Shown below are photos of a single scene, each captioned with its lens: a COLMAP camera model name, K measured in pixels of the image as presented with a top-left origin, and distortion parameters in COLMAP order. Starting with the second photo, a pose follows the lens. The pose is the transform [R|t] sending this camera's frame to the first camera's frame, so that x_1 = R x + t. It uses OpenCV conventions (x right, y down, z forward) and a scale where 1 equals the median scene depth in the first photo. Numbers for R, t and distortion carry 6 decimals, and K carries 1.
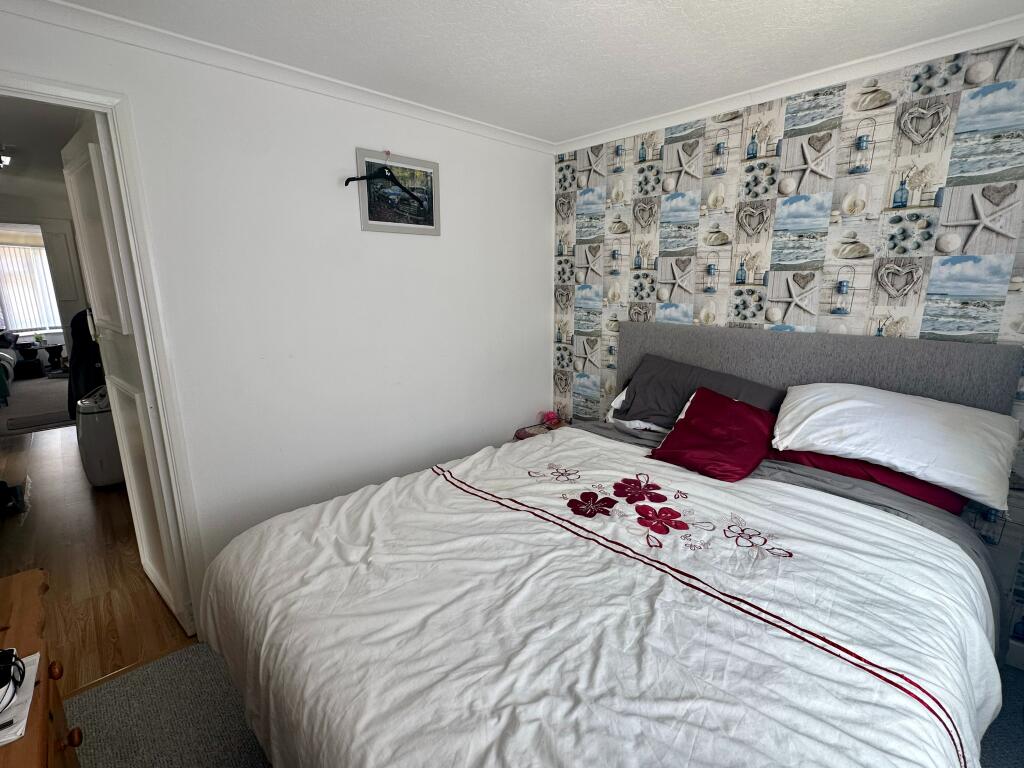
lens RADIAL K [[477.2, 0, 513.5], [0, 477.2, 386.8], [0, 0, 1]] dist [-0.000821, 0.000274]
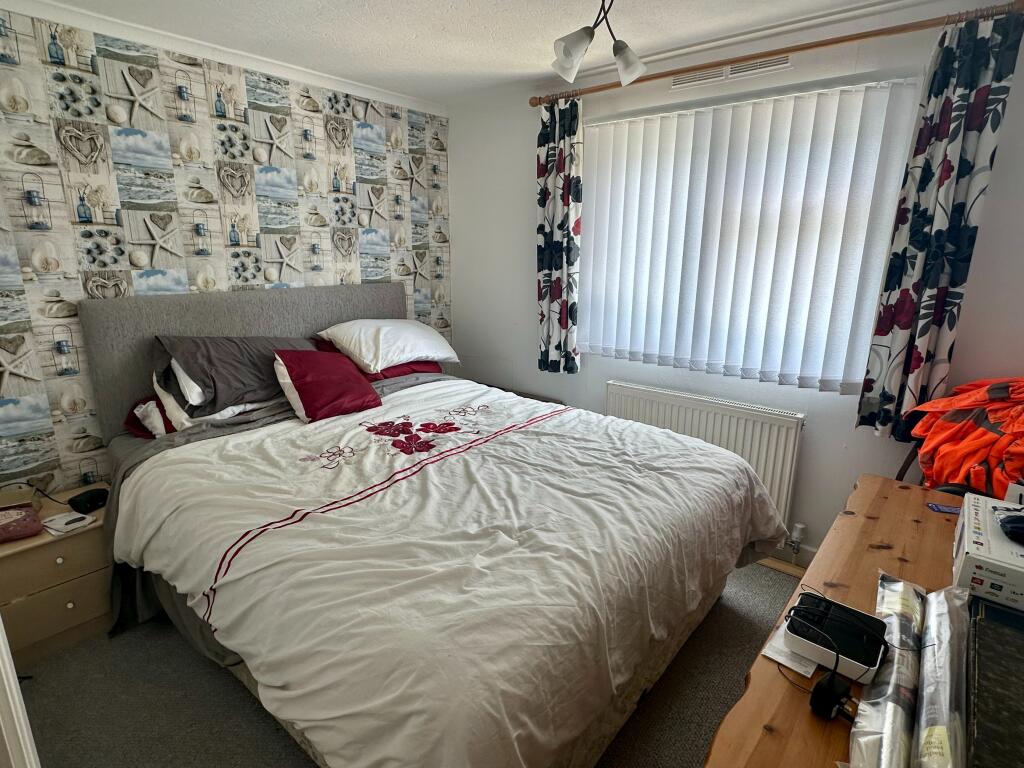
lens RADIAL K [[520.3, 0, 524.1], [0, 520.3, 382.9], [0, 0, 1]] dist [-0.000117, 0.000264]
pose [[-0.103870, -0.246971, 0.963440, -0.740980], [0.208343, 0.941785, 0.263881, -0.115654], [-0.972525, 0.228135, -0.046369, 0.571046]]
